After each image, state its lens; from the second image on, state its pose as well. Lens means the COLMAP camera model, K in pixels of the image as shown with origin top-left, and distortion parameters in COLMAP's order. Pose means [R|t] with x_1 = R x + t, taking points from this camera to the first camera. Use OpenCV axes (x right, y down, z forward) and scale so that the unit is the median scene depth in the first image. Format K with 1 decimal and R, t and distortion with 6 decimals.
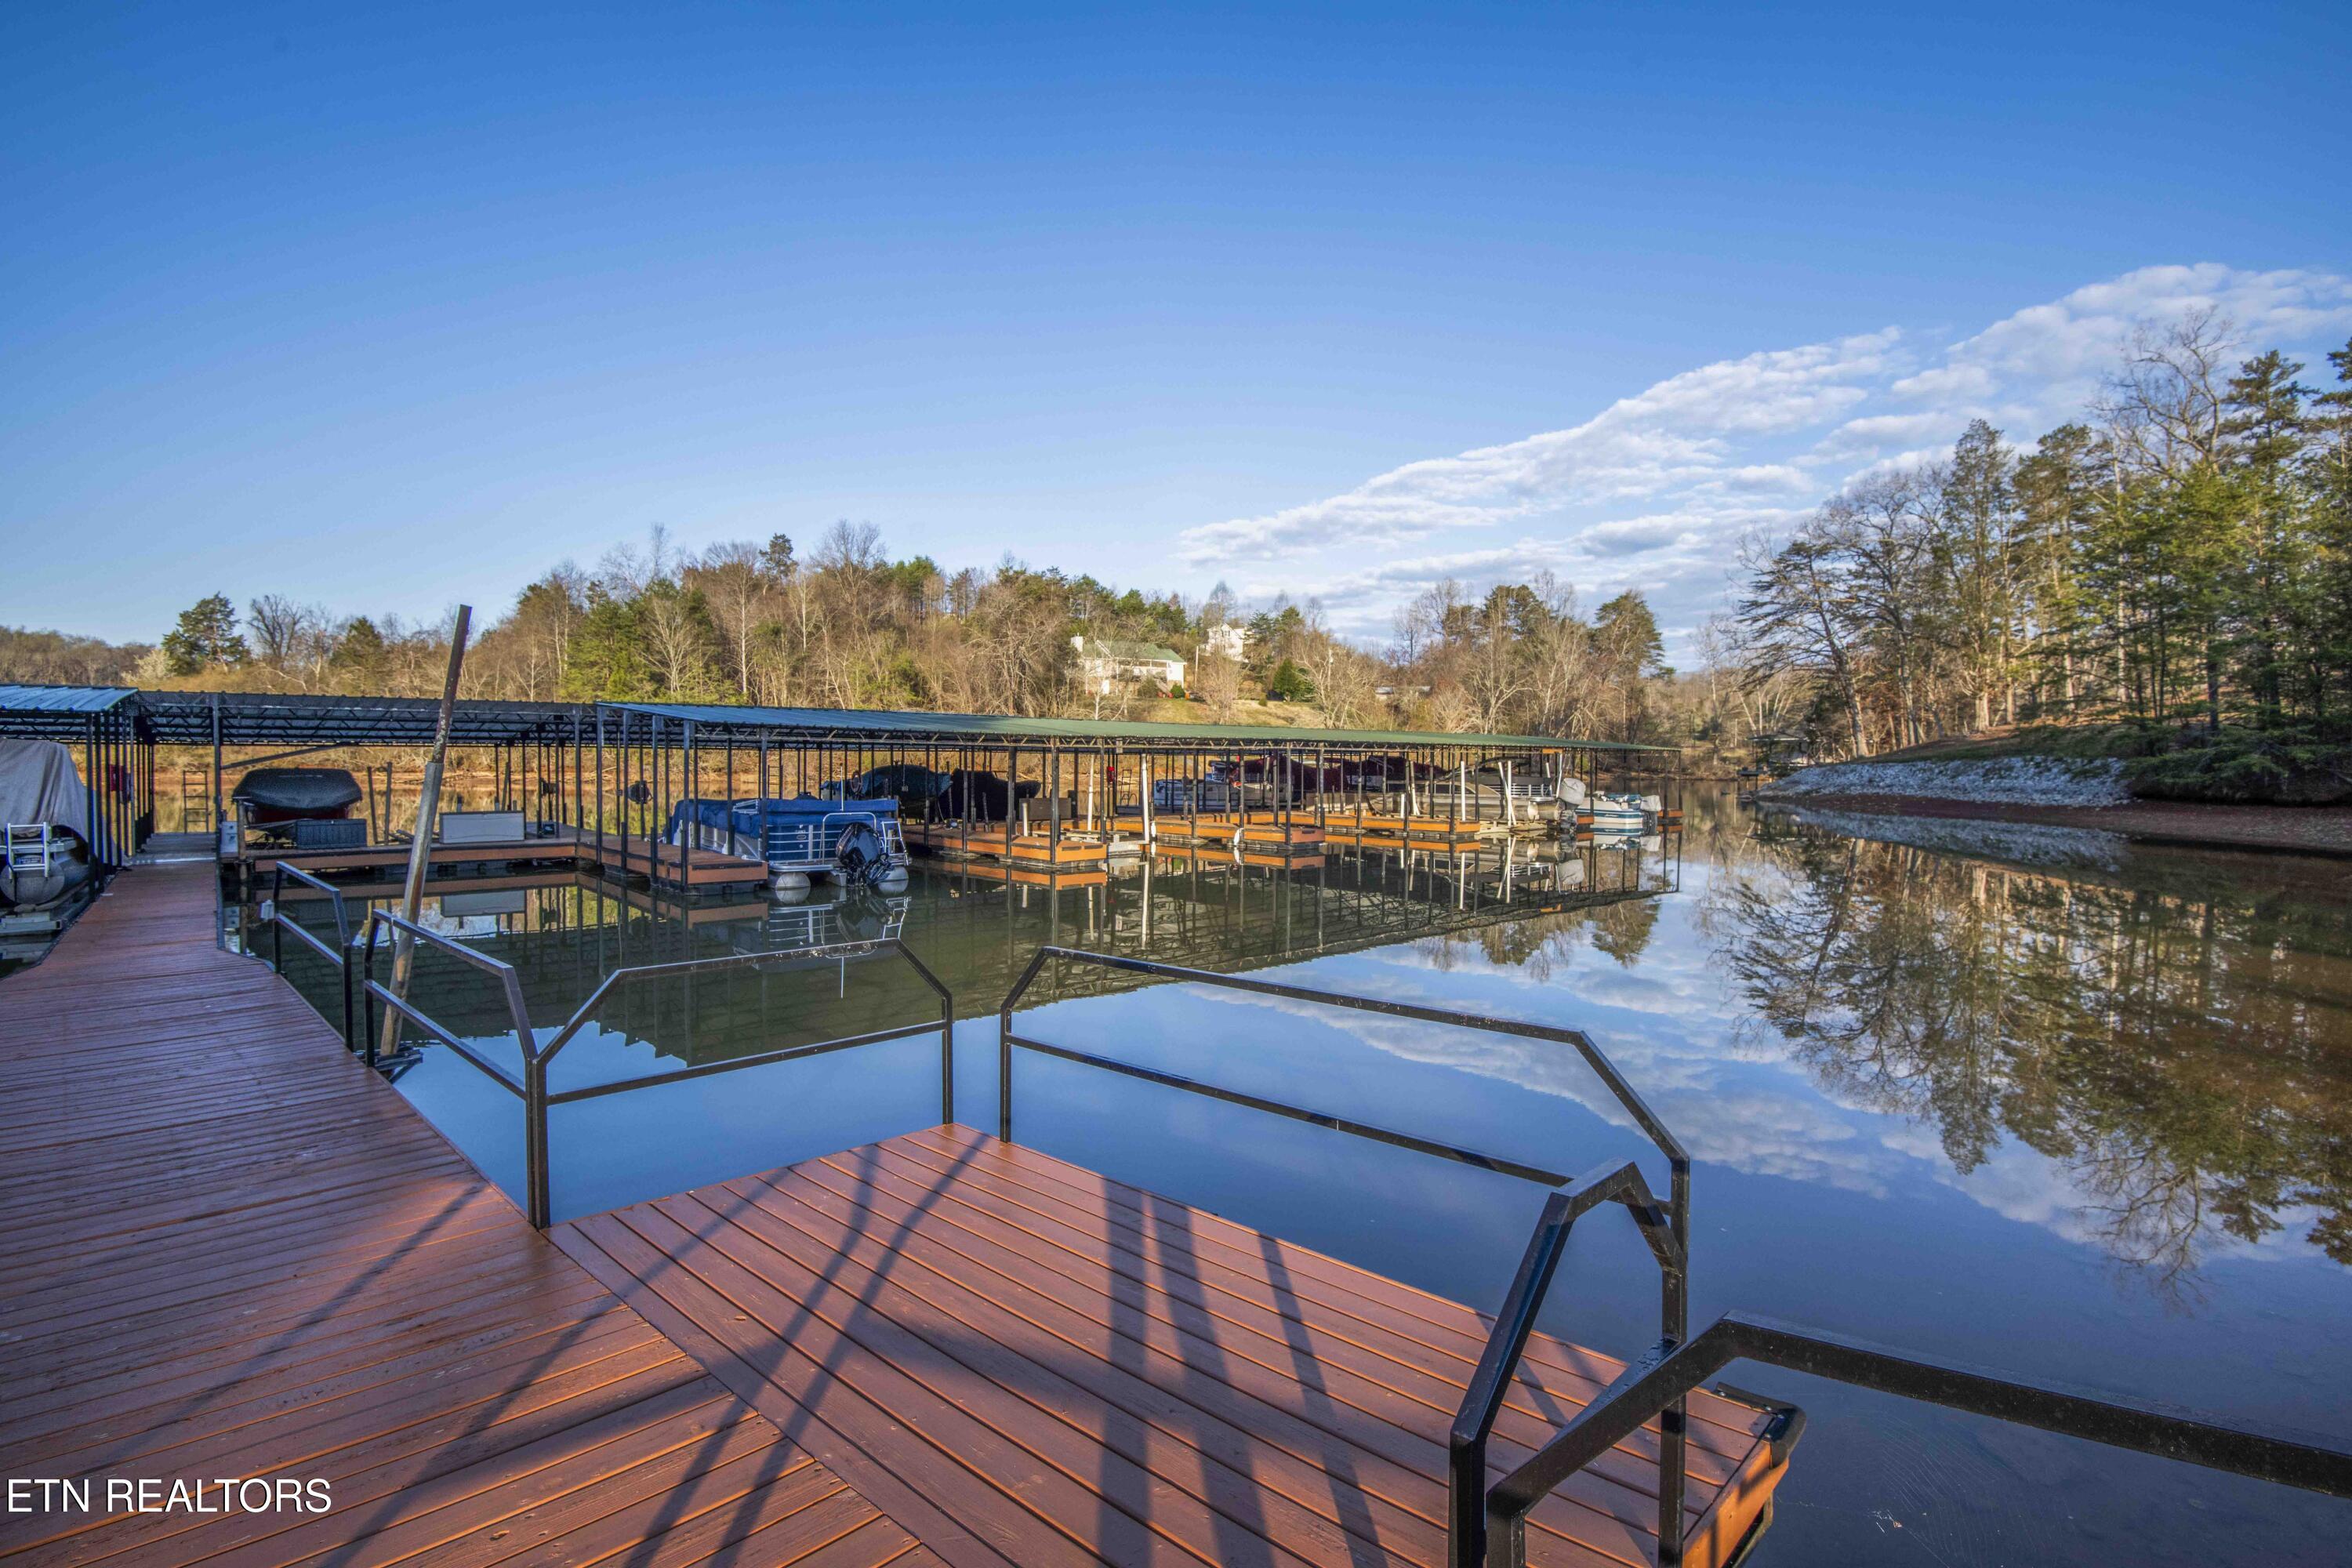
lens RADIAL K [[1084.3, 0, 1188.3], [0, 1084.3, 773.8], [0, 0, 1]] dist [0.000174, -0.016541]
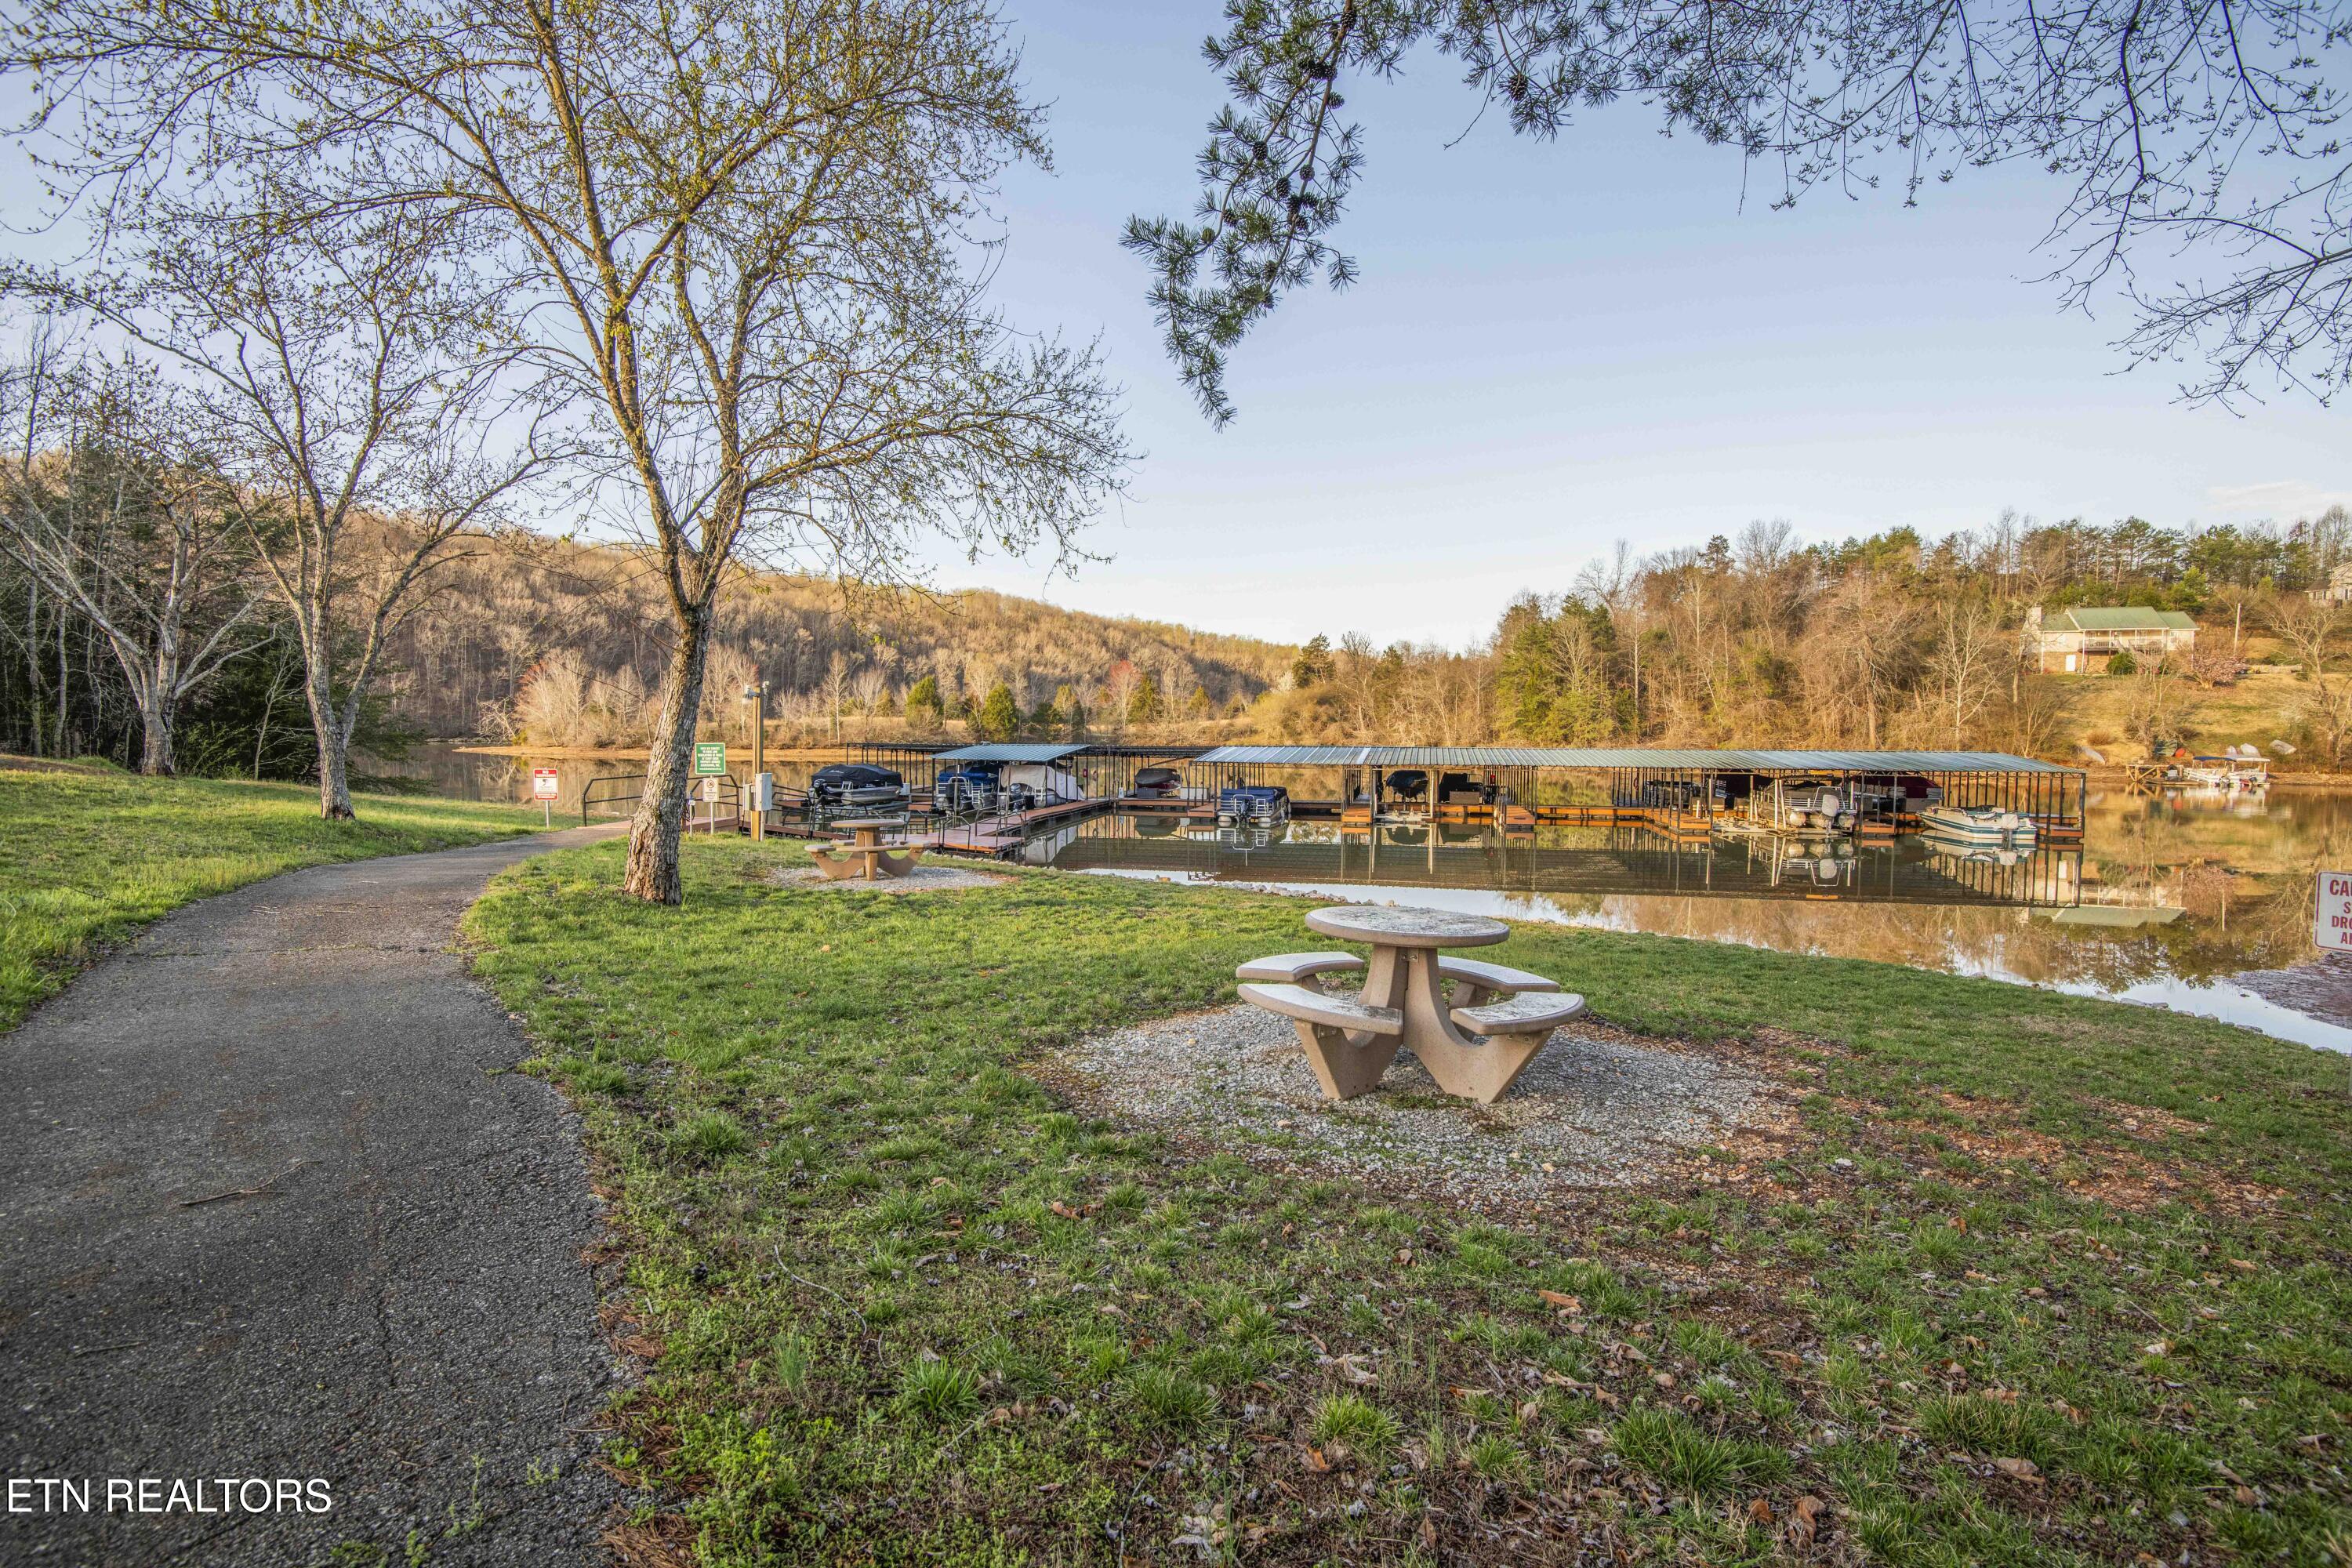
lens RADIAL K [[1084.3, 0, 1188.3], [0, 1084.3, 773.8], [0, 0, 1]] dist [0.000174, -0.016541]
pose [[0.599410, 0.029458, -0.799900, 2.809185], [-0.010326, 0.999524, 0.029071, -0.148367], [0.800376, -0.009165, 0.599429, -1.124018]]
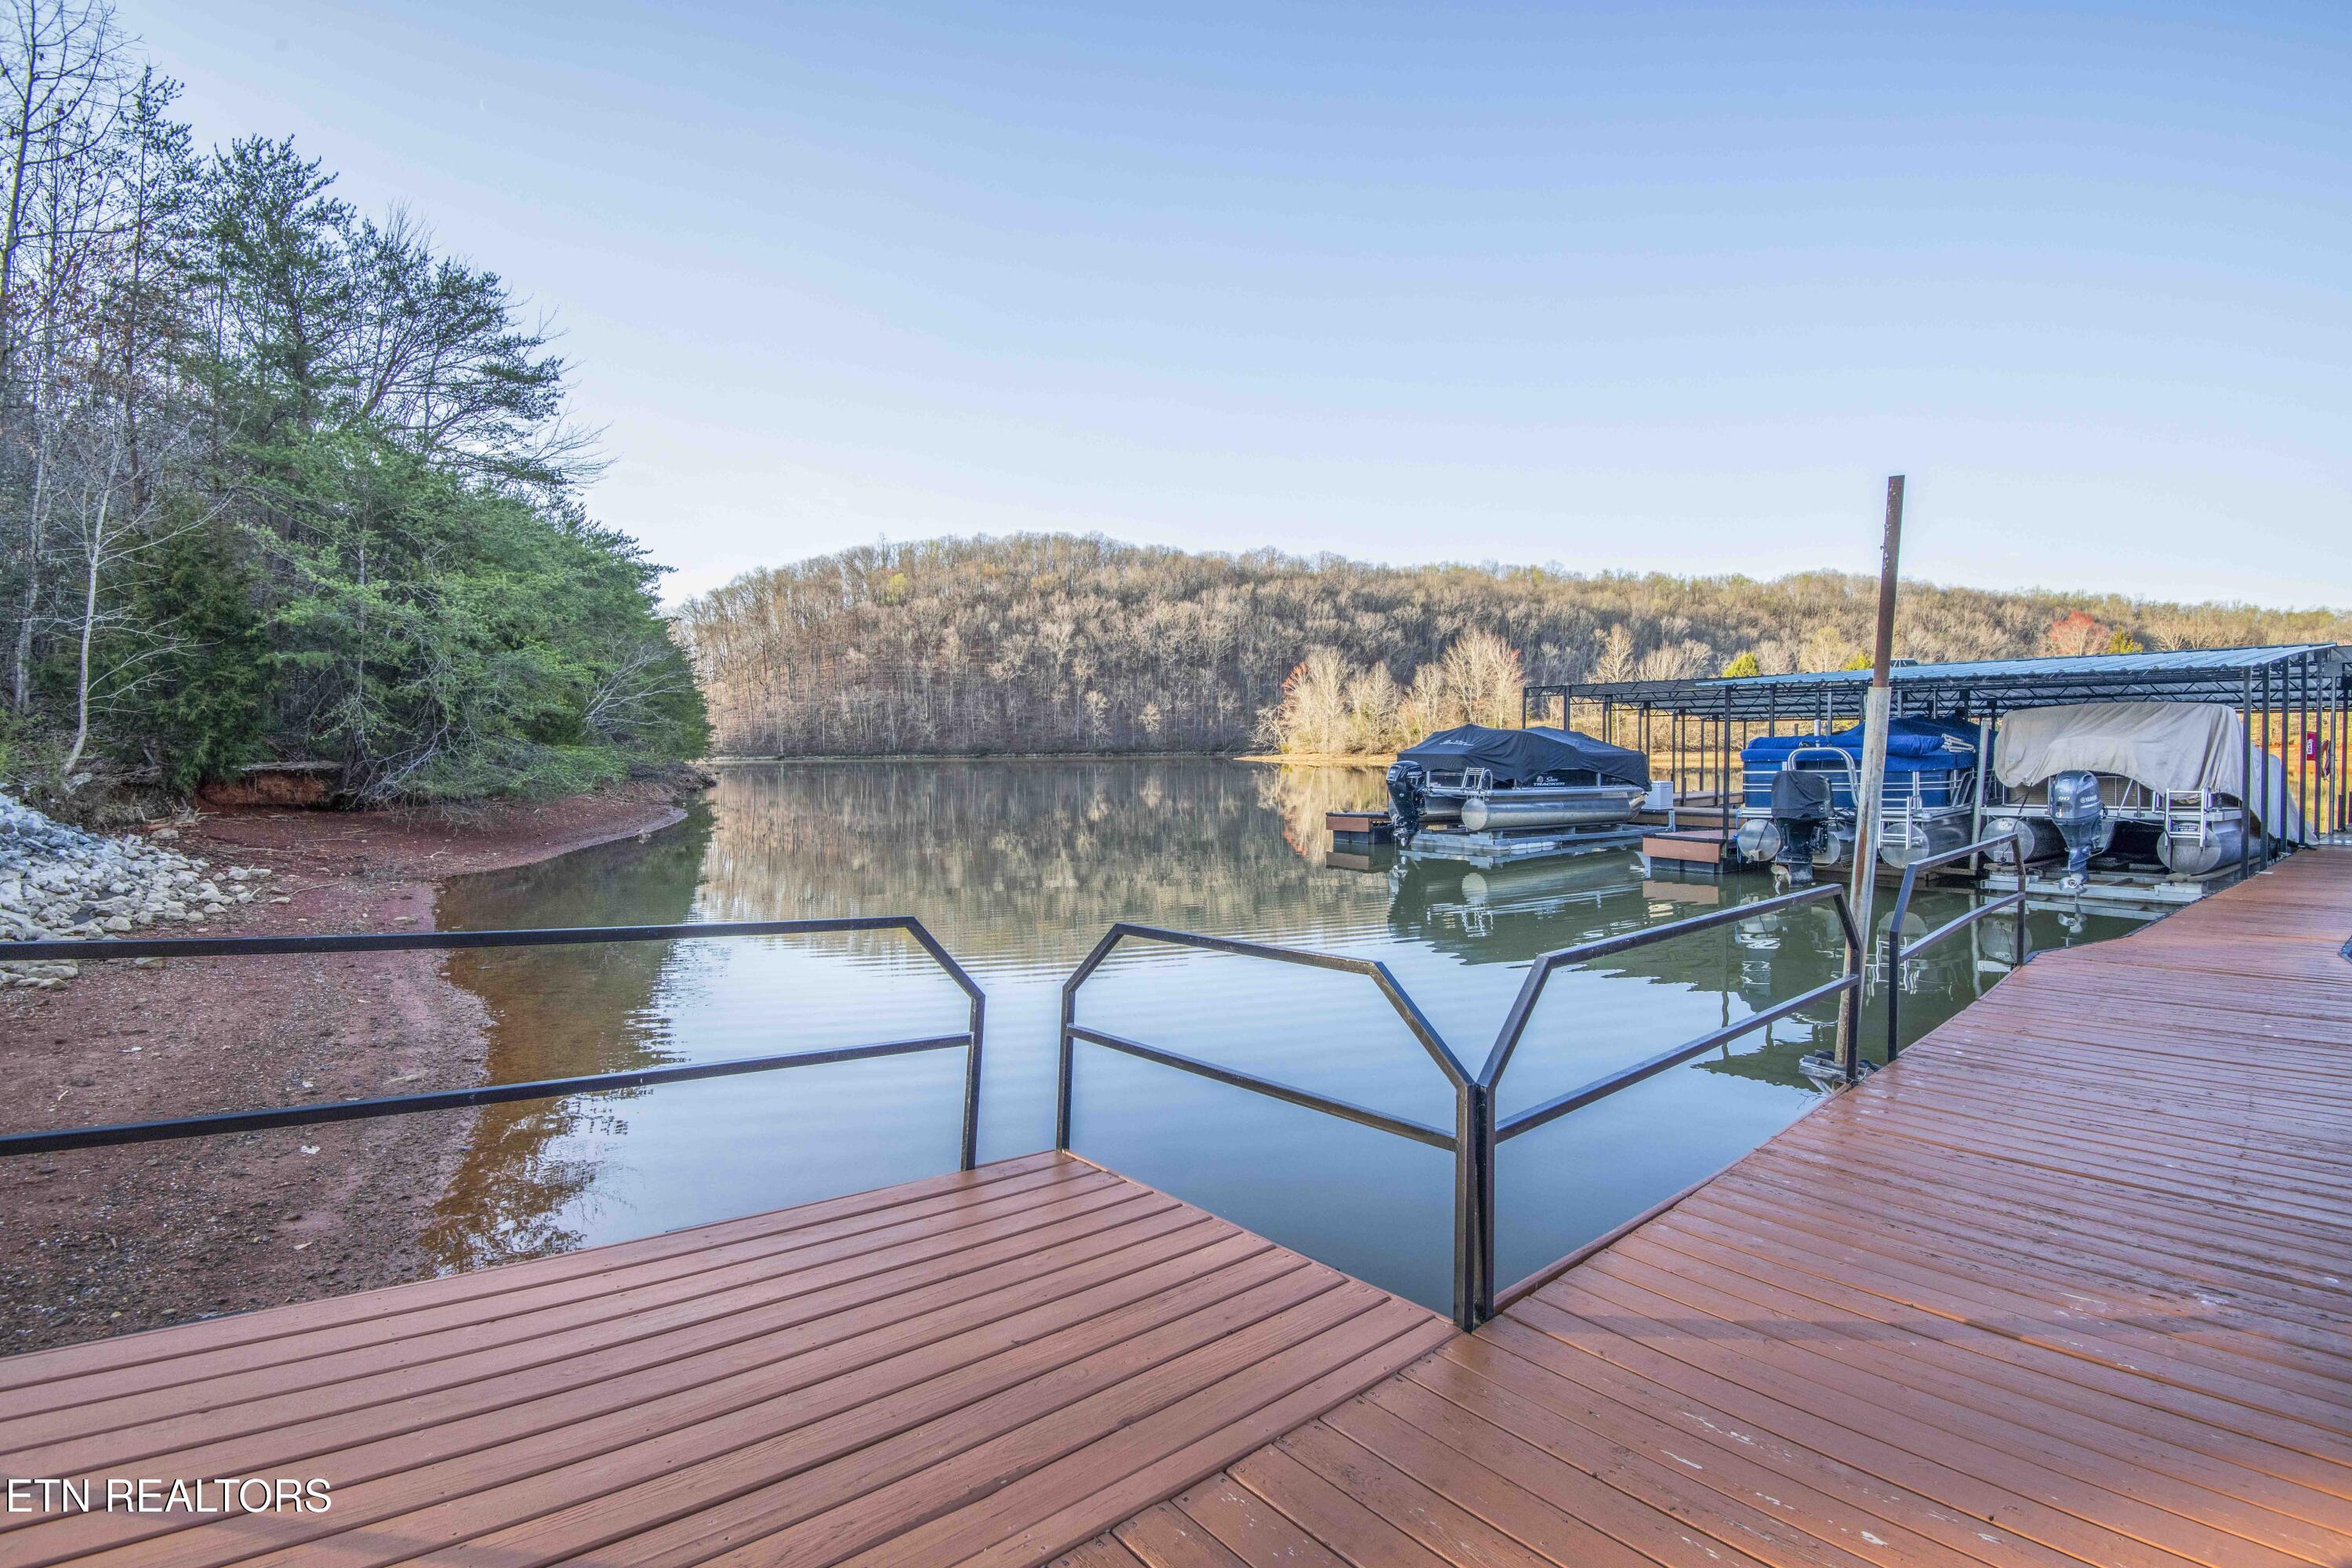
lens RADIAL K [[1084.3, 0, 1188.3], [0, 1084.3, 773.8], [0, 0, 1]] dist [0.000174, -0.016541]
pose [[-0.071967, 0.017327, -0.997256, -0.065217], [0.002323, 0.999849, 0.017204, 0.013981], [0.997404, -0.001079, -0.071997, 0.170549]]
